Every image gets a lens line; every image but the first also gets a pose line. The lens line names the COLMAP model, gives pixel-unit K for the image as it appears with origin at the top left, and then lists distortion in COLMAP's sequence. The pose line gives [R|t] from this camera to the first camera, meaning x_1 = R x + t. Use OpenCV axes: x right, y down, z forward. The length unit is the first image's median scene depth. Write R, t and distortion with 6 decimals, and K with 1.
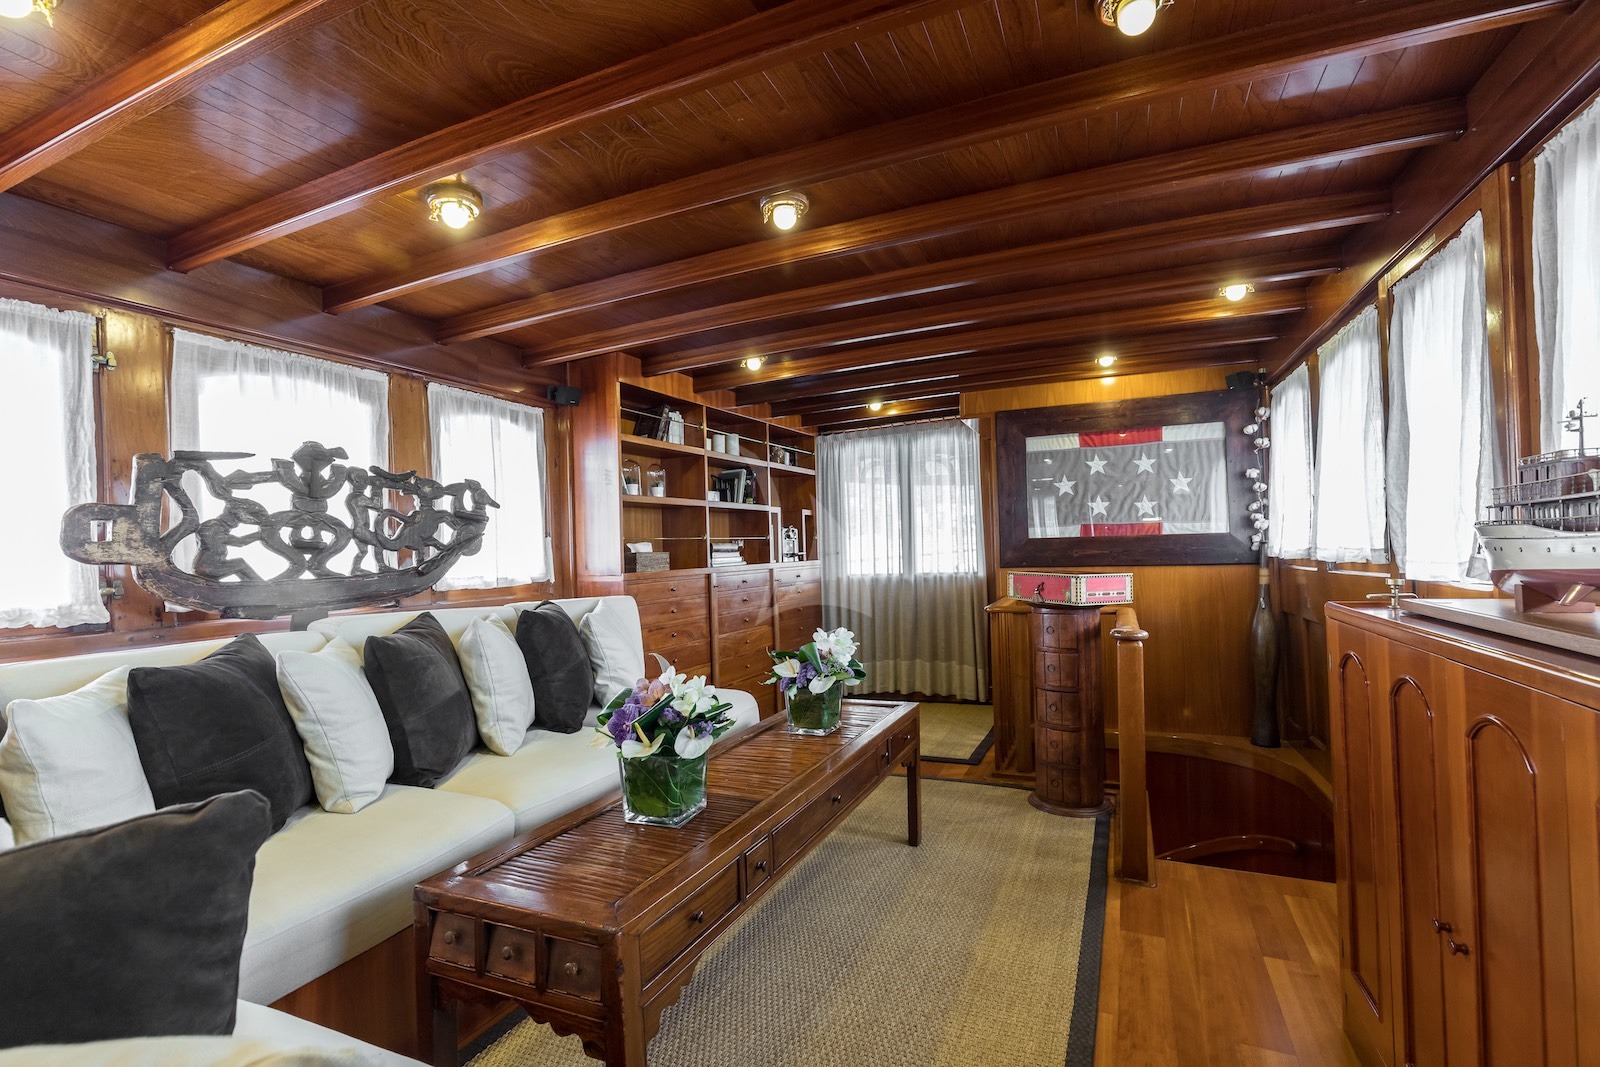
lens RADIAL K [[730.7, 0, 800.0], [0, 730.7, 533.5], [0, 0, 1]] dist [-0.000051, -0.000014]
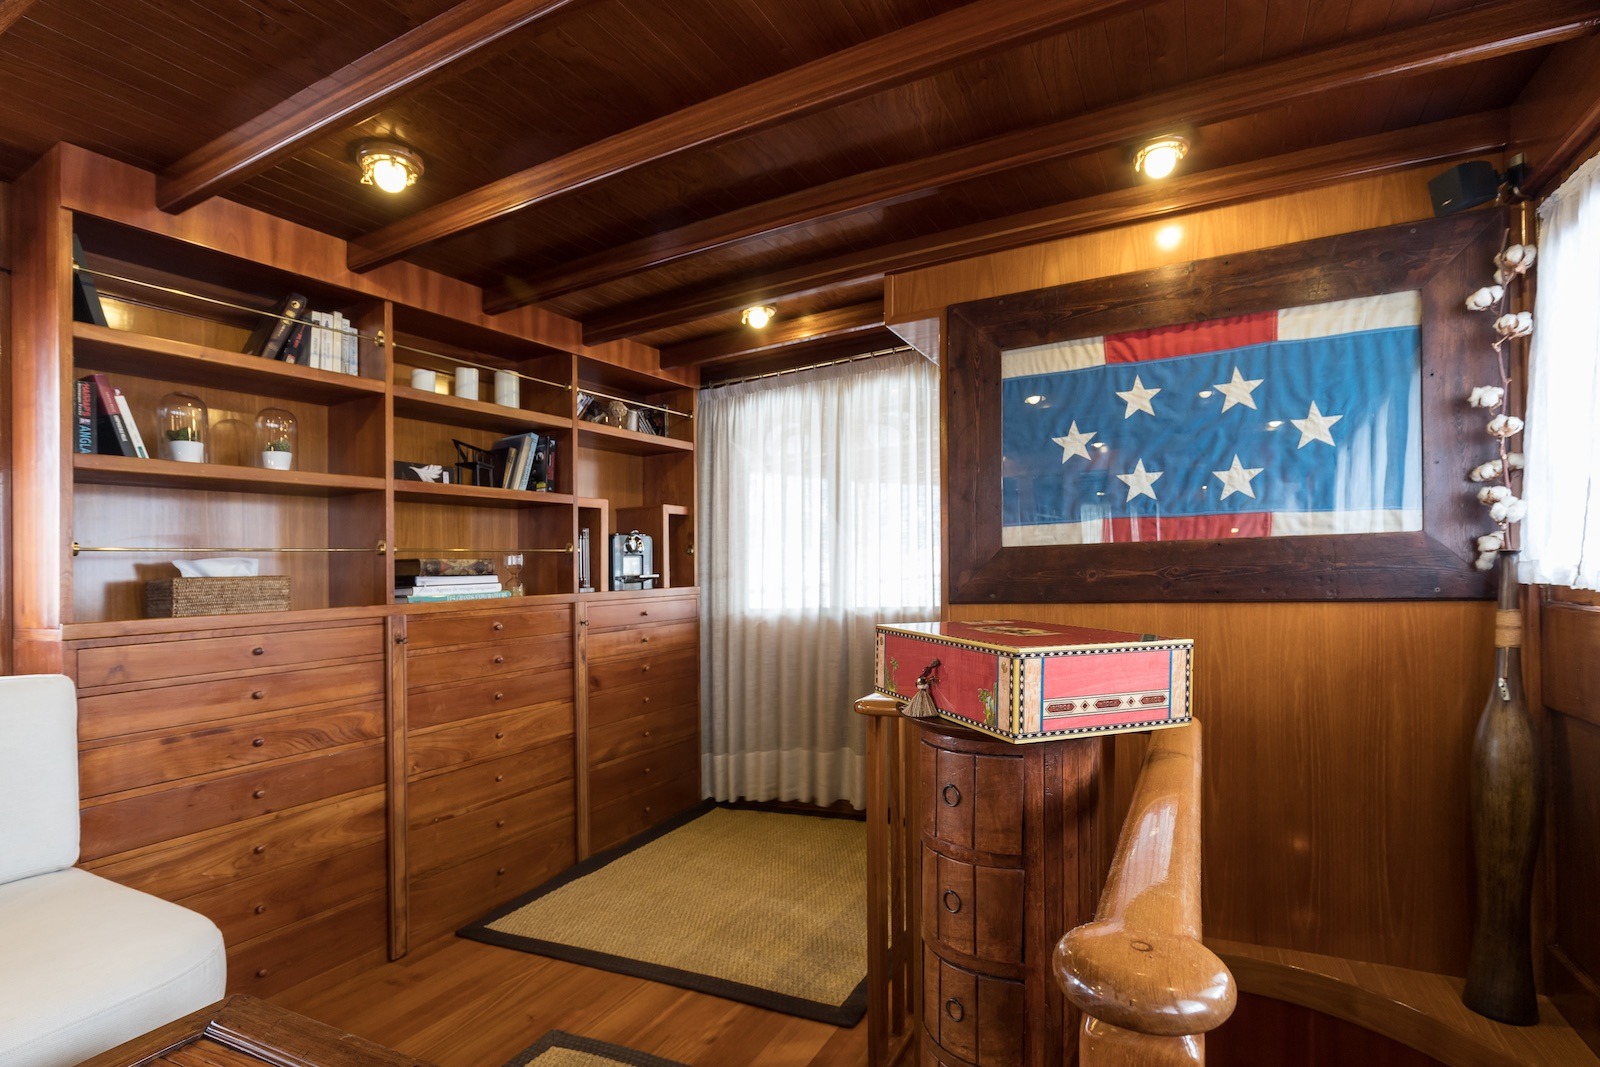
lens RADIAL K [[801.7, 0, 797.2], [0, 801.7, 600.4], [0, 0, 1]] dist [-0.001704, -0.000312]
pose [[0.998302, -0.000739, -0.058247, 0.210333], [0.004341, 0.998084, 0.061721, 0.008849], [0.058090, -0.061869, 0.996392, 0.443903]]
